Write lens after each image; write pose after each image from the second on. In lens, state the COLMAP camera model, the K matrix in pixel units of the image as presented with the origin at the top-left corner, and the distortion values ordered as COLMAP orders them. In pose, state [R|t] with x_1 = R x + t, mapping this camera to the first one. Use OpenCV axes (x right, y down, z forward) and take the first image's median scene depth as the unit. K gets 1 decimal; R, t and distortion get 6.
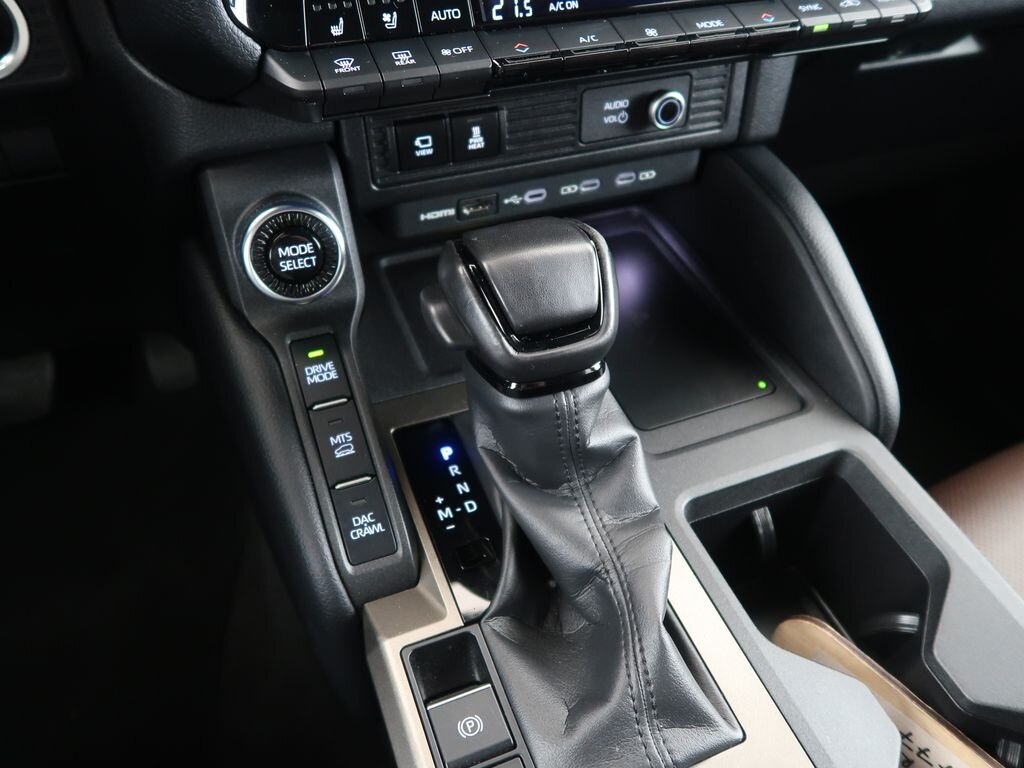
lens RADIAL K [[800.6, 0, 517.7], [0, 800.6, 386.8], [0, 0, 1]] dist [-0.018747, 0.008466]
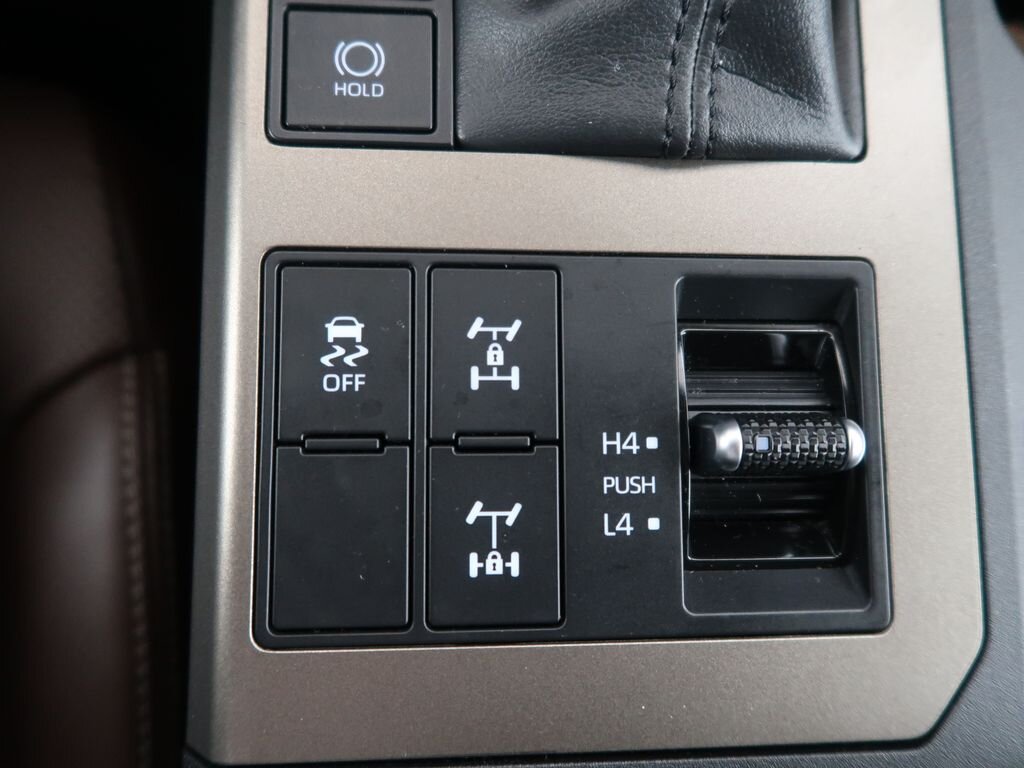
lens RADIAL K [[800.6, 0, 509.5], [0, 800.6, 386.3], [0, 0, 1]] dist [-0.018747, 0.008466]
pose [[0.929995, 0.367567, -0.001767, 0.105555], [-0.291382, 0.740149, 0.606033, 0.248294], [0.224065, -0.563093, 0.795438, 0.374091]]
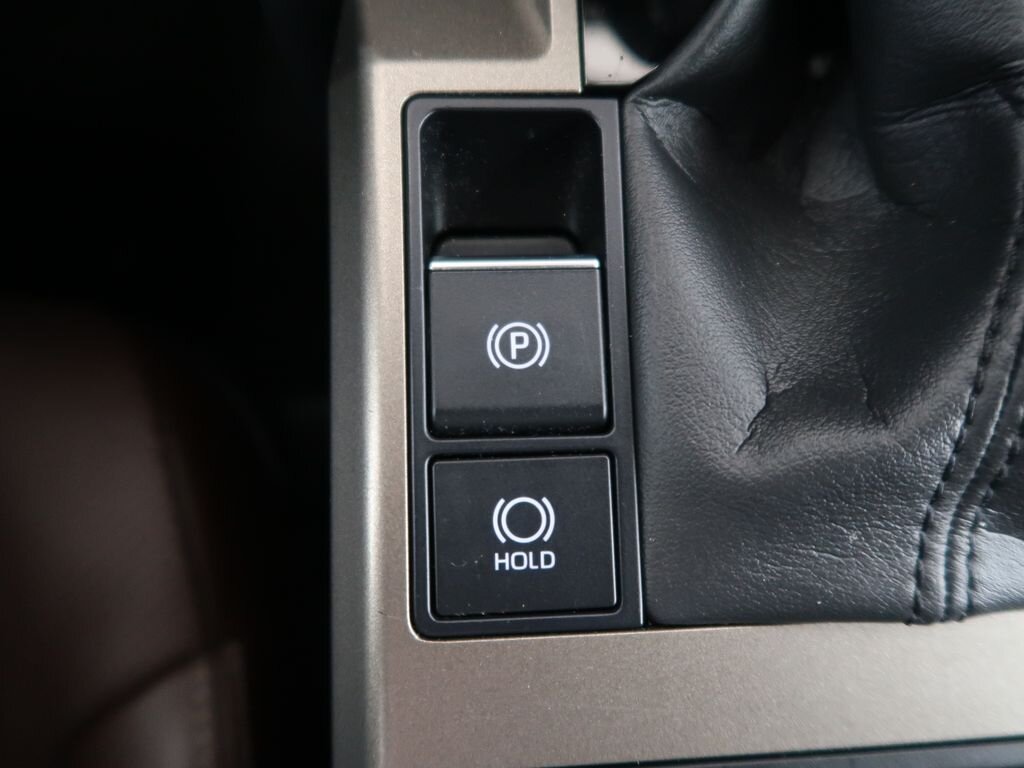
lens RADIAL K [[800.6, 0, 511.3], [0, 800.6, 406.5], [0, 0, 1]] dist [-0.018747, 0.008466]
pose [[0.939008, 0.343624, -0.013650, -0.037468], [-0.264213, 0.746273, 0.610957, 0.164539], [0.220127, -0.570087, 0.791546, 0.534302]]
